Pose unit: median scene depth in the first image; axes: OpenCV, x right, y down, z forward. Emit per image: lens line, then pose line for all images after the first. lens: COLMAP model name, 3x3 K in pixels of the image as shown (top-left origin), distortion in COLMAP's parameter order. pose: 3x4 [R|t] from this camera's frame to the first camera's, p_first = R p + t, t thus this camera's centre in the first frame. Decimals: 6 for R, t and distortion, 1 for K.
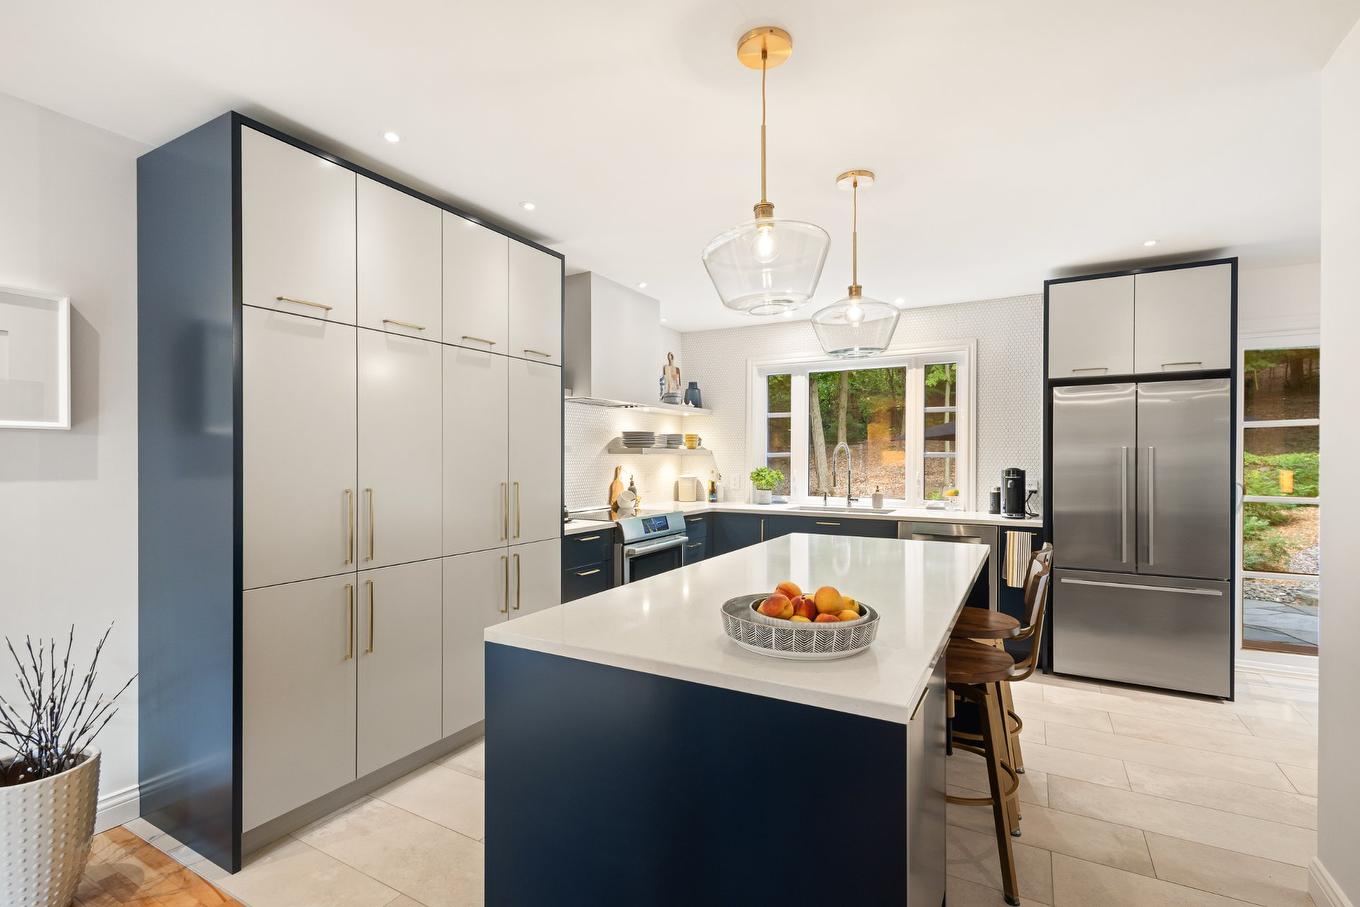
lens RADIAL K [[623.2, 0, 677.6], [0, 623.2, 459.1], [0, 0, 1]] dist [0.001605, -0.000150]
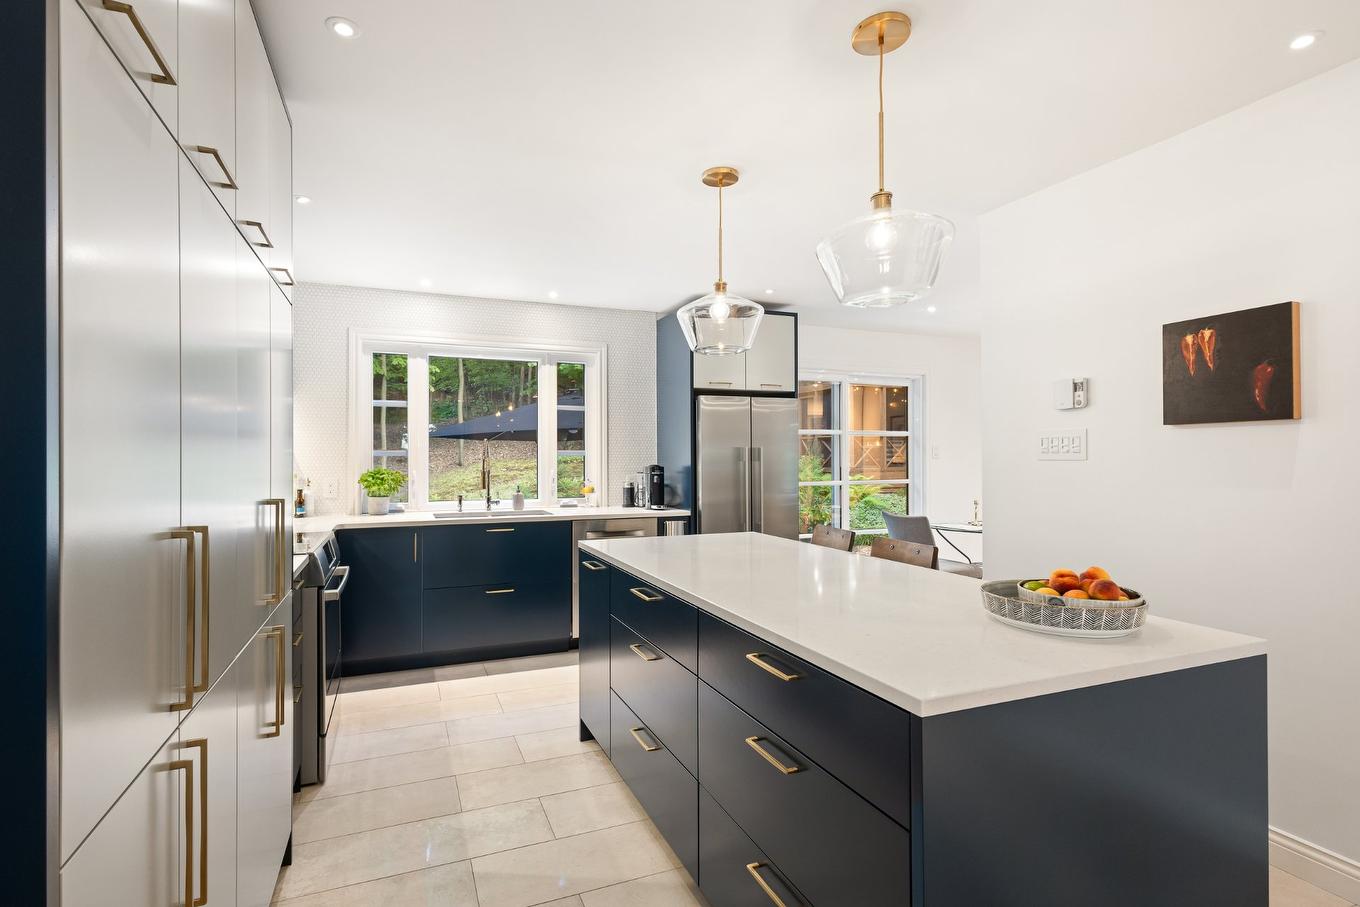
lens RADIAL K [[648.1, 0, 650.3], [0, 648.1, 453.3], [0, 0, 1]] dist [-0.000346, -0.000133]
pose [[0.632024, 0.000716, 0.774948, -0.301393], [0.003719, 0.999985, -0.003957, -0.001573], [-0.774940, 0.005383, 0.632012, 0.226755]]
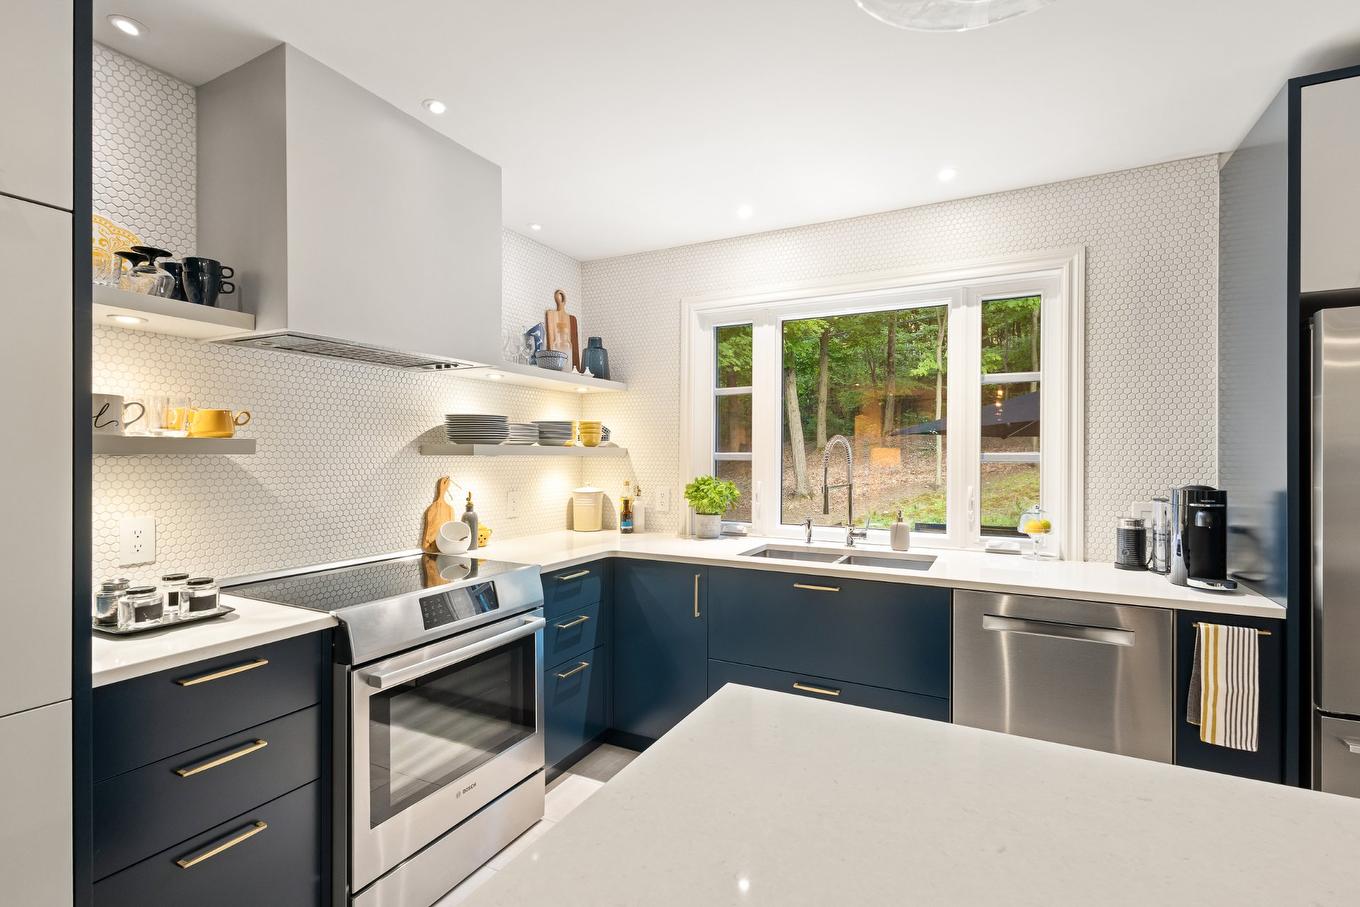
lens RADIAL K [[623.2, 0, 677.6], [0, 623.2, 459.1], [0, 0, 1]] dist [0.001605, -0.000150]
pose [[0.999417, 0.000034, 0.034140, 0.095300], [-0.000193, 0.999989, 0.004656, -0.007316], [-0.034139, -0.004660, 0.999406, 0.426569]]
